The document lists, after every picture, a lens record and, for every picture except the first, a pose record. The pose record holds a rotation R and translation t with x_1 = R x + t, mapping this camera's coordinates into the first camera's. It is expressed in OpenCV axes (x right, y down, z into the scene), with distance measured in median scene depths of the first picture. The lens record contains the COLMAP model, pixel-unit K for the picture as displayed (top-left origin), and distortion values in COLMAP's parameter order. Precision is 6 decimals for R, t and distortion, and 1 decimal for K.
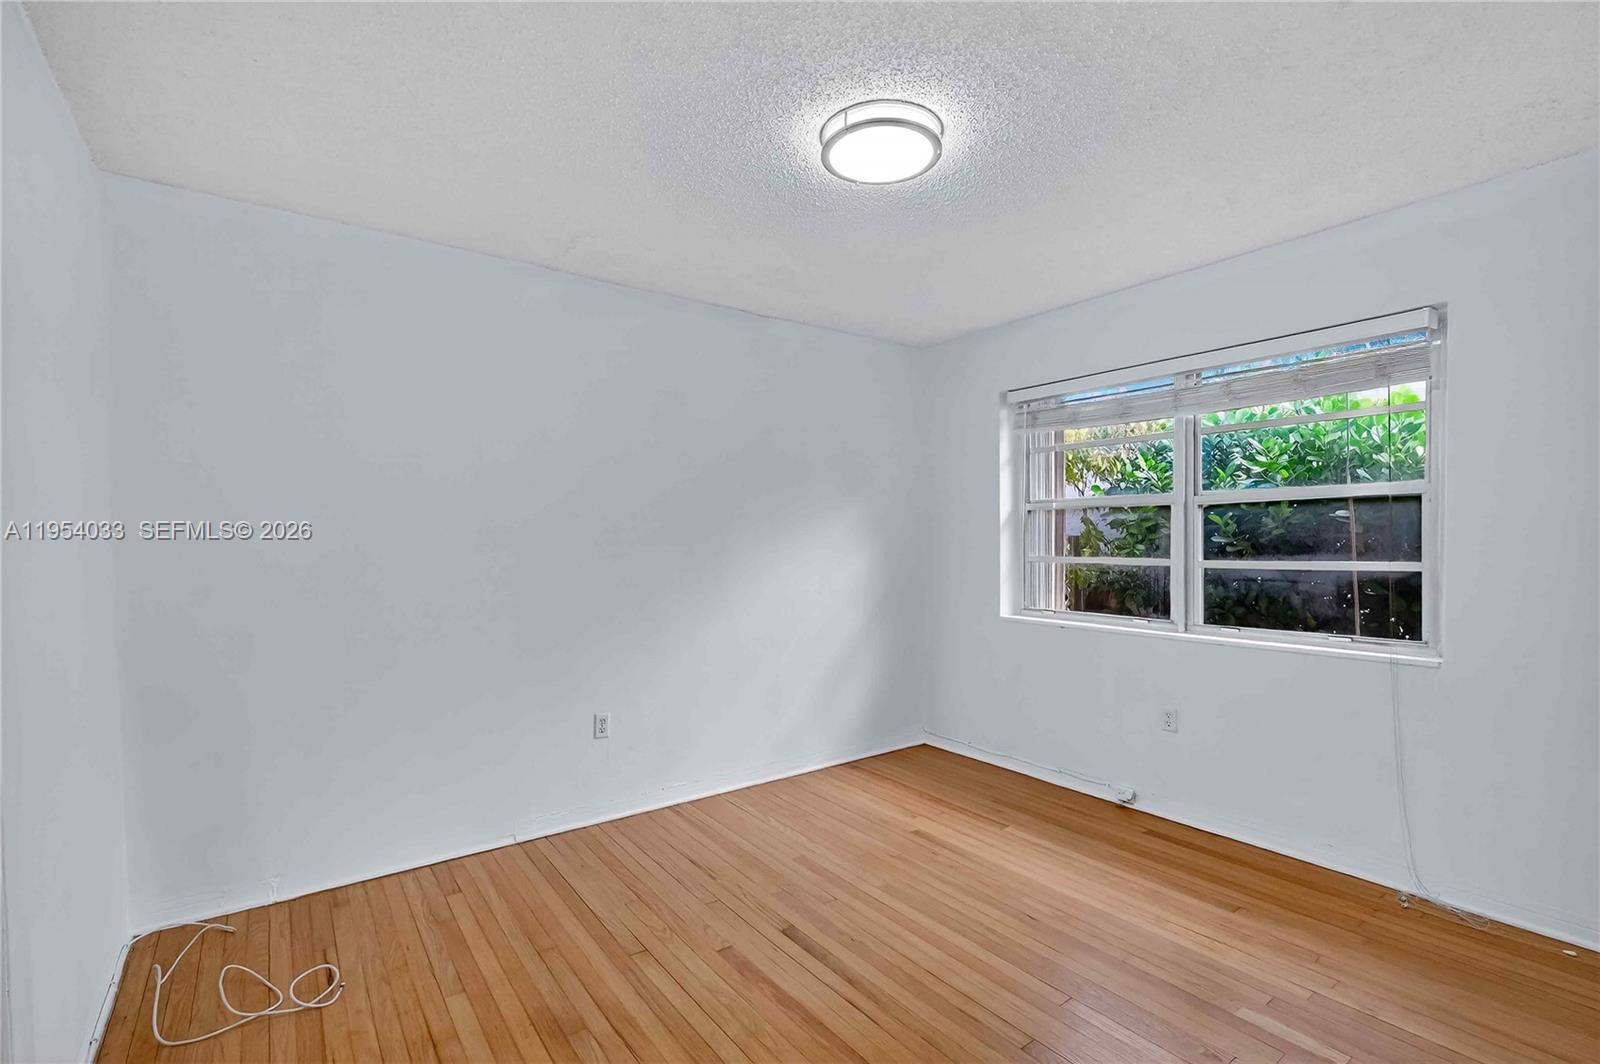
lens RADIAL K [[739.0, 0, 796.3], [0, 739.0, 559.7], [0, 0, 1]] dist [0.000976, 0.000183]
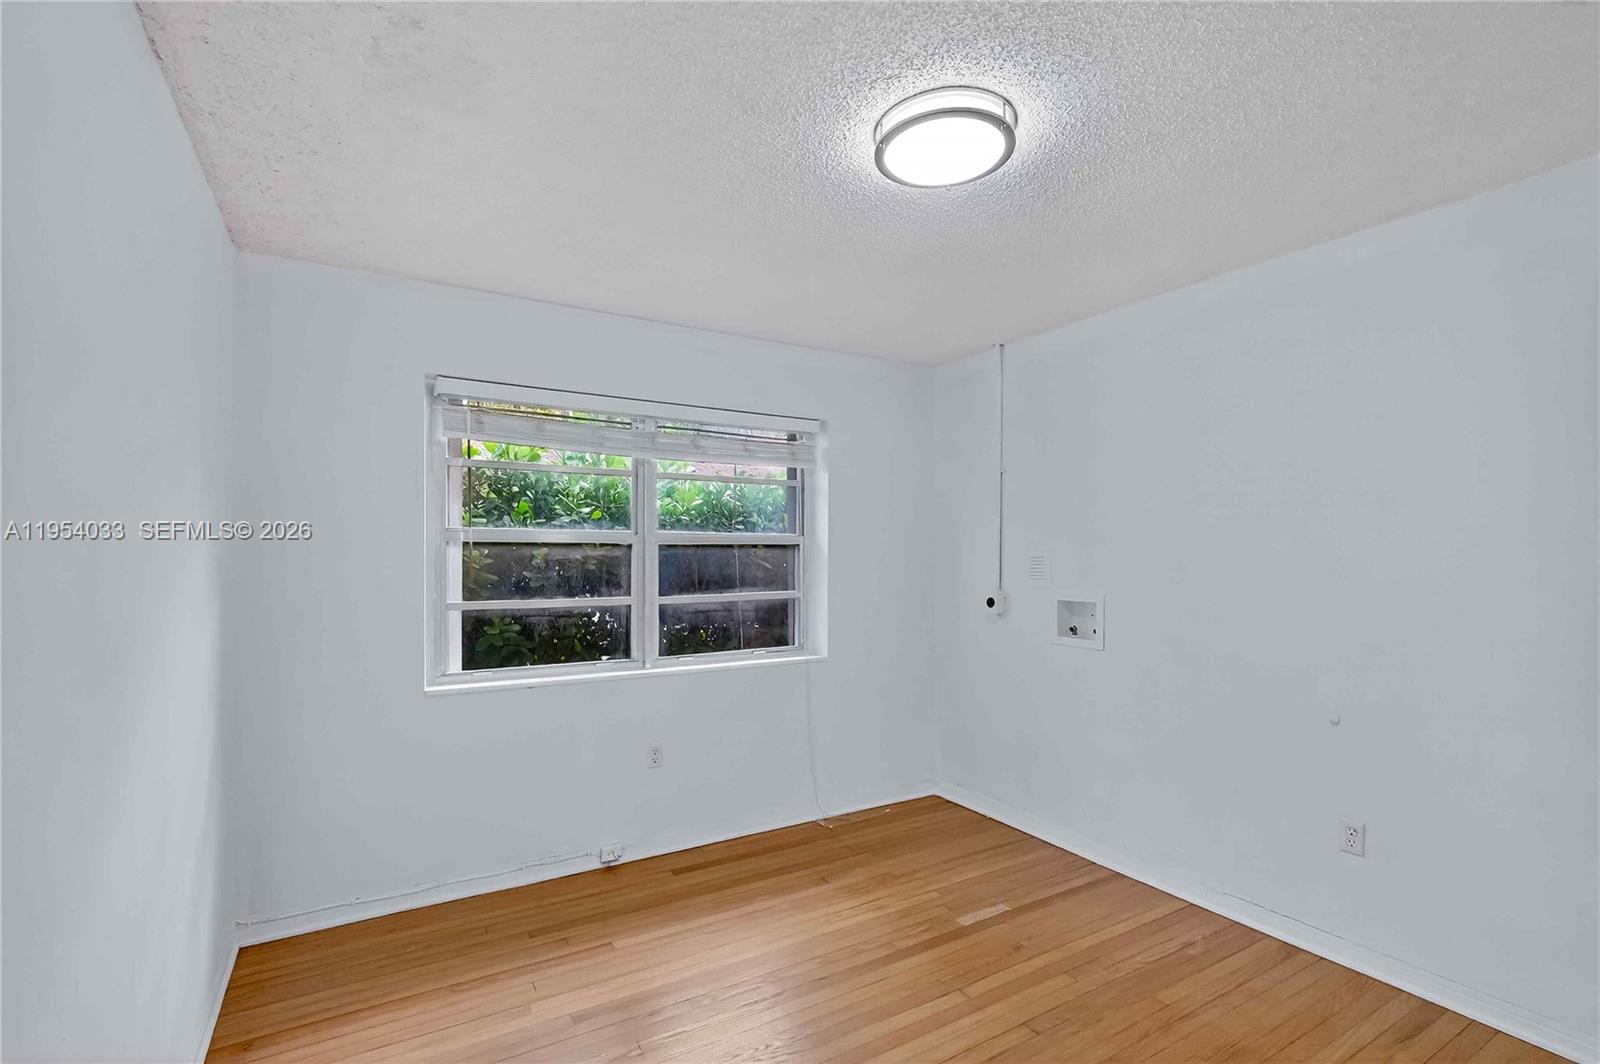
lens RADIAL K [[721.7, 0, 799.3], [0, 721.7, 572.3], [0, 0, 1]] dist [0.002457, 0.000162]
pose [[0.090803, -0.002255, 0.995866, -0.479803], [0.039348, 0.999225, -0.001325, -0.026304], [-0.995091, 0.039306, 0.090821, 0.742966]]
